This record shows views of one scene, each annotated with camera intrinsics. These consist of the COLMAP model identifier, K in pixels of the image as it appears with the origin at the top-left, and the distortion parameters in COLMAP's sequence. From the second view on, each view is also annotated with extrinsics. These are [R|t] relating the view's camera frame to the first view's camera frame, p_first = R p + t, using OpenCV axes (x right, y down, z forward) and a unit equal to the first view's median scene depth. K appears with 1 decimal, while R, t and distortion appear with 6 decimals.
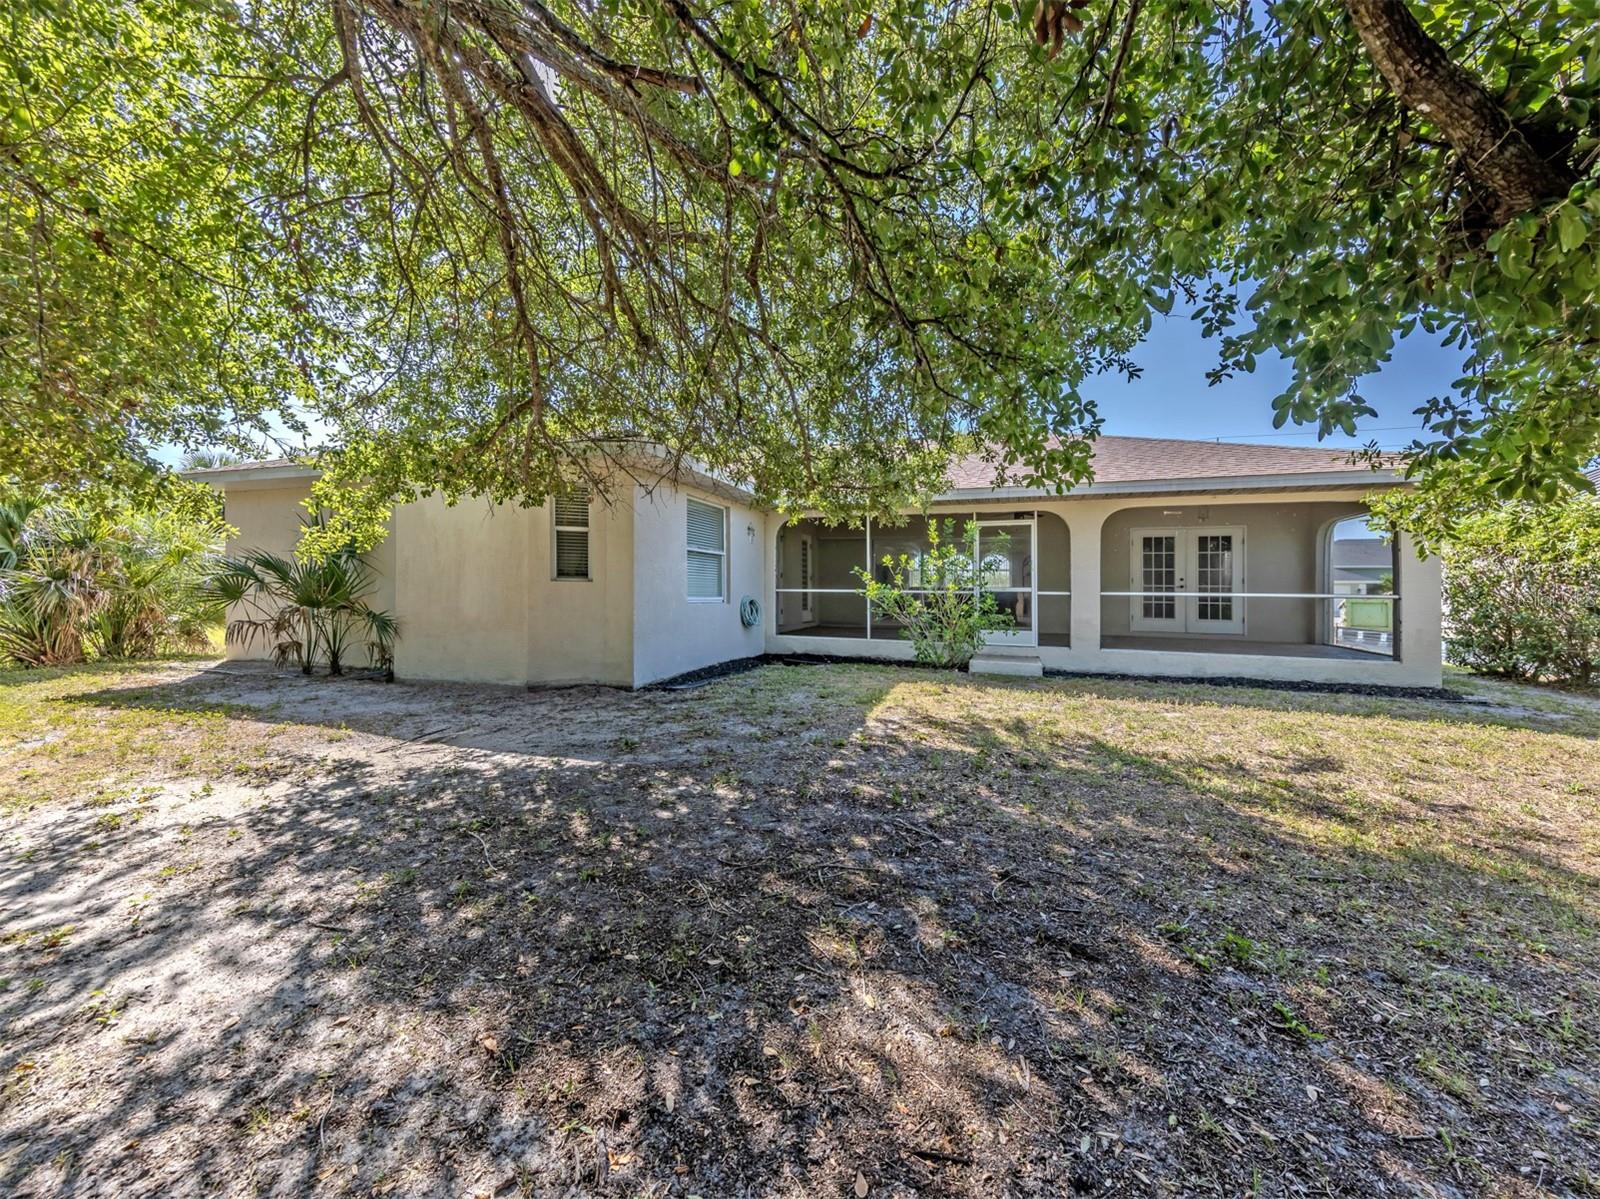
lens RADIAL K [[565.4, 0, 800.0], [0, 565.4, 599.5], [0, 0, 1]] dist [-0.000004, -0.000014]
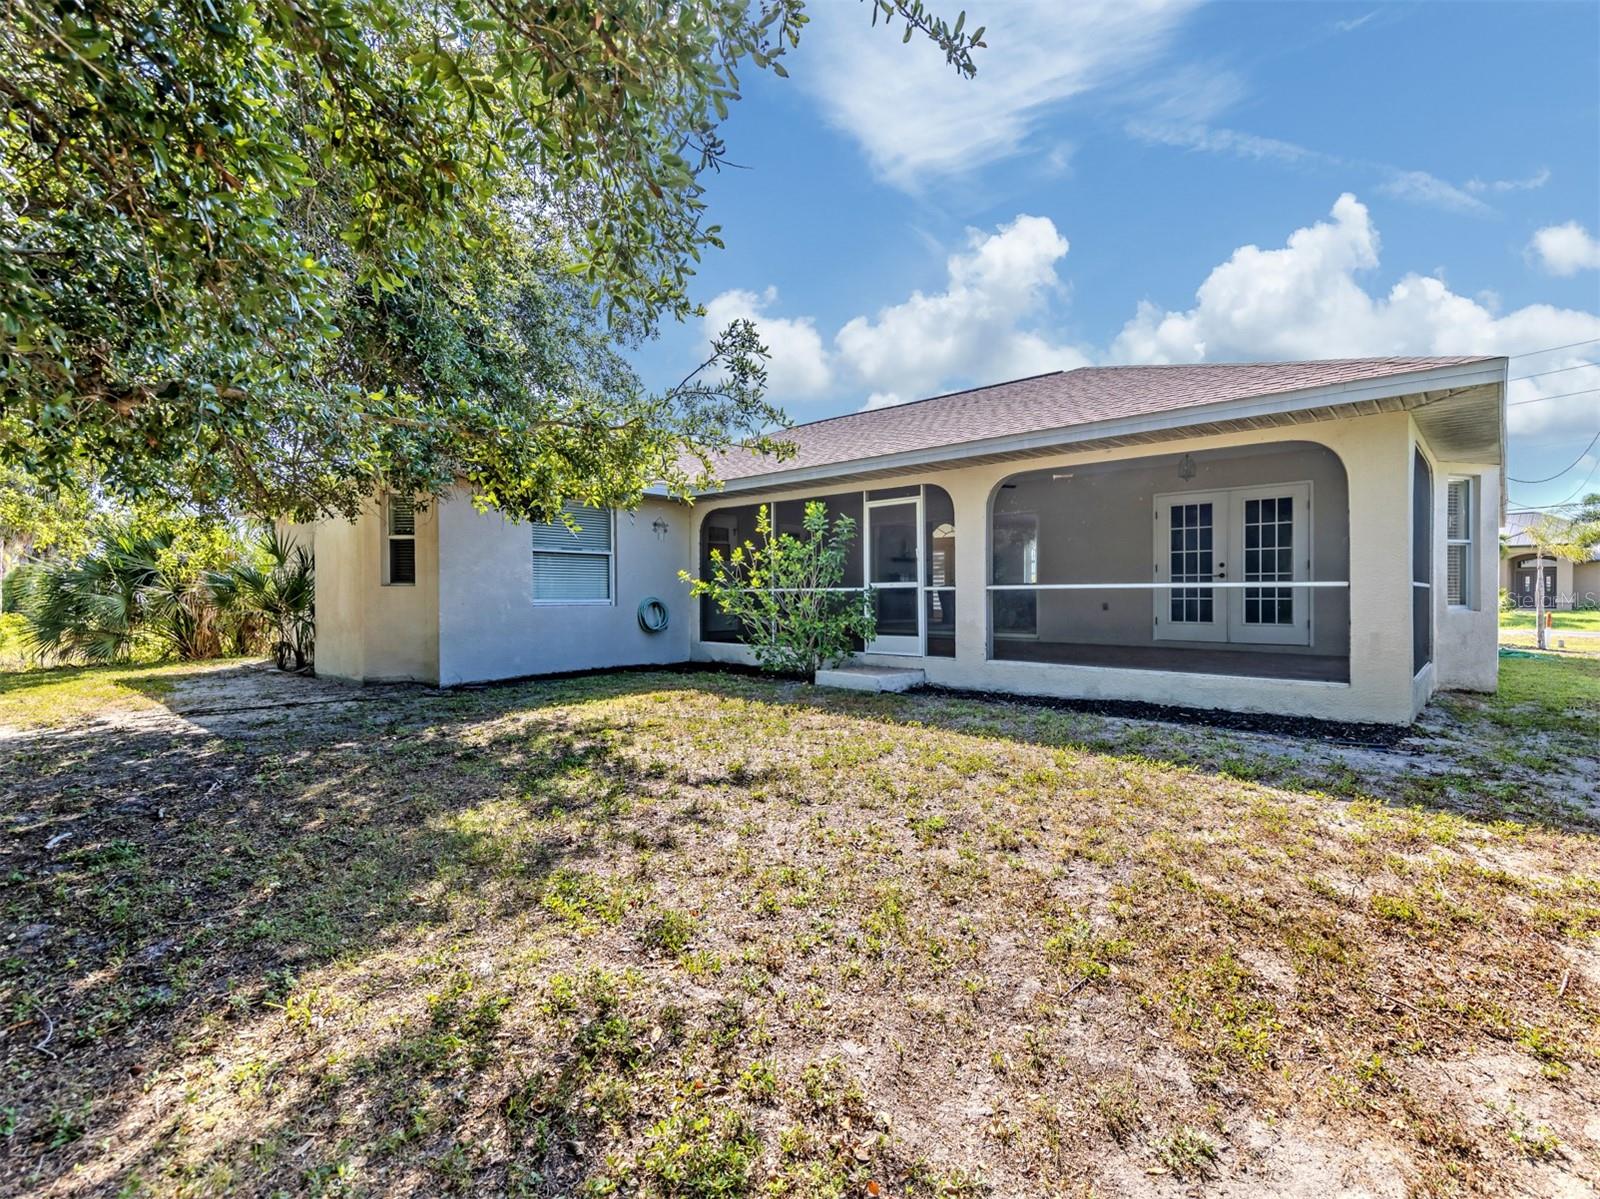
lens RADIAL K [[719.8, 0, 800.0], [0, 719.8, 599.5], [0, 0, 1]] dist [-0.001638, -0.000088]
pose [[0.932410, -0.013215, -0.361162, 0.617923], [0.011287, 0.999909, -0.007447, 0.009575], [0.361227, 0.002867, 0.932474, -0.002284]]
